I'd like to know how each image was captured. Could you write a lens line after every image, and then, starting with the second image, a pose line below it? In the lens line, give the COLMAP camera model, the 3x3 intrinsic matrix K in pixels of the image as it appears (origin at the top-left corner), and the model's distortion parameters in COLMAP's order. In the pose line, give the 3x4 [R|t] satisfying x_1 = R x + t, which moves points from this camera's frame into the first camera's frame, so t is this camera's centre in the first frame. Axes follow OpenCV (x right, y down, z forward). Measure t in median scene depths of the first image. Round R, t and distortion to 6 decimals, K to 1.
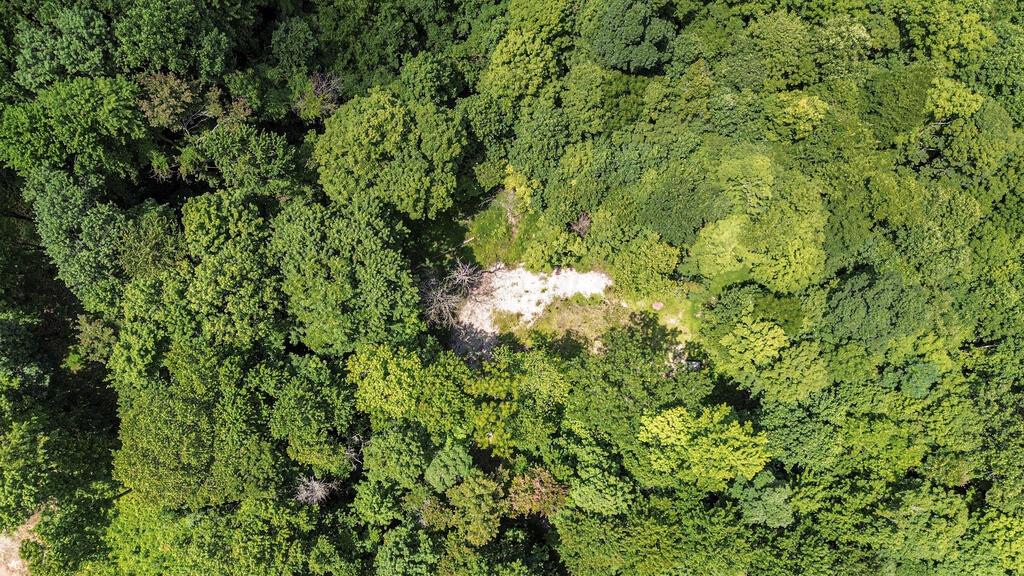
lens RADIAL K [[718.8, 0, 503.3], [0, 718.8, 302.9], [0, 0, 1]] dist [0.056631, -0.052870]
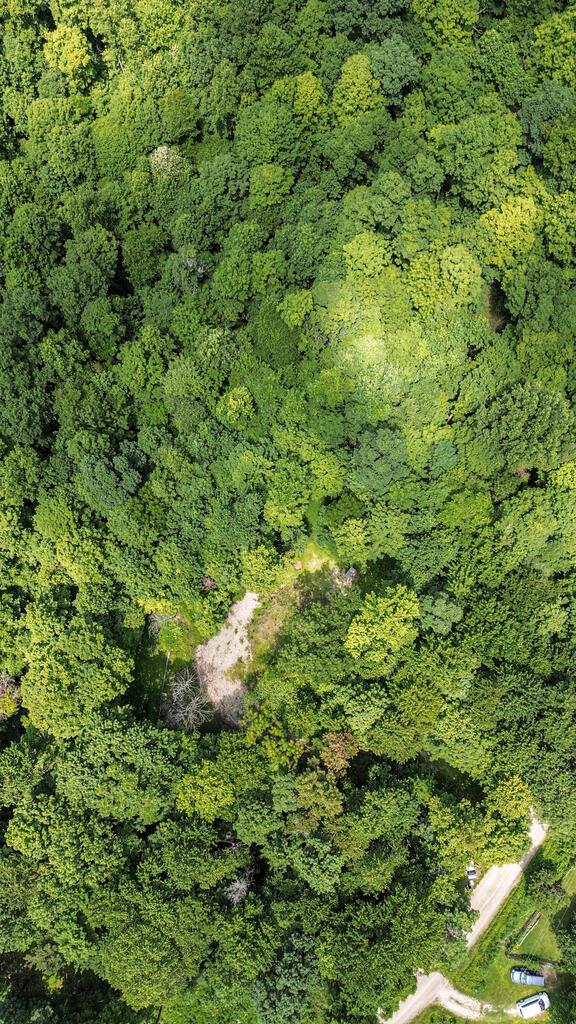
lens RADIAL K [[718.8, 0, 290.1], [0, 718.8, 527.9], [0, 0, 1]] dist [0.056631, -0.052870]
pose [[0.587266, -0.806958, 0.062746, 0.229790], [0.809345, 0.586313, -0.034609, -0.005015], [-0.008860, 0.071108, 0.997429, -0.352807]]
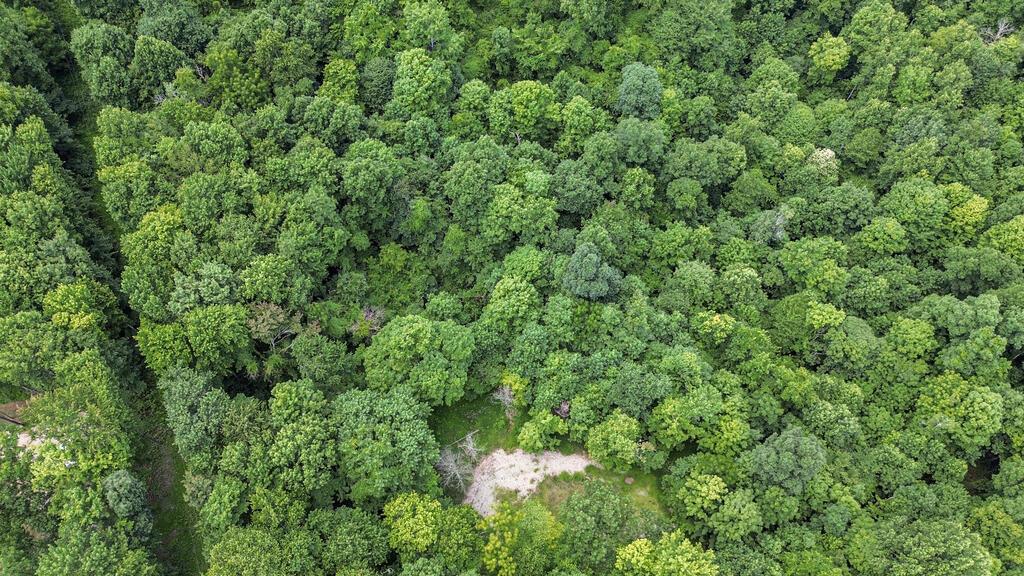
lens RADIAL K [[729.1, 0, 514.5], [0, 729.1, 298.0], [0, 0, 1]] dist [0.062902, -0.059505]
pose [[0.999477, -0.023240, 0.022464, -0.005283], [0.030024, 0.924914, -0.378989, 0.237276], [-0.011970, 0.379466, 0.925128, -0.352179]]
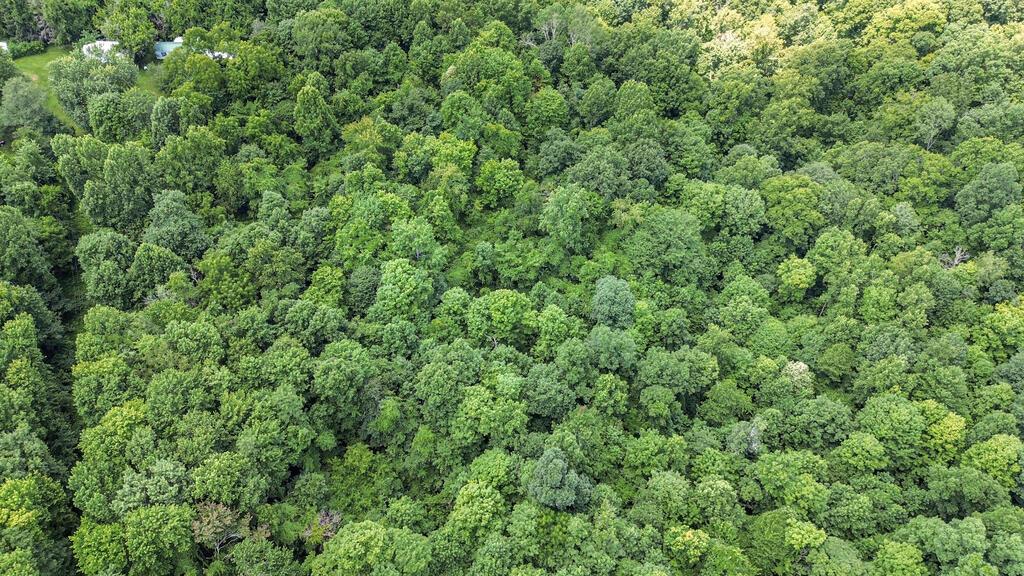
lens RADIAL K [[729.1, 0, 514.5], [0, 729.1, 298.0], [0, 0, 1]] dist [0.062902, -0.059505]
pose [[0.999934, 0.007327, 0.008902, 0.090198], [-0.000249, 0.785648, -0.618674, 0.243518], [-0.011526, 0.618631, 0.785598, -0.354867]]
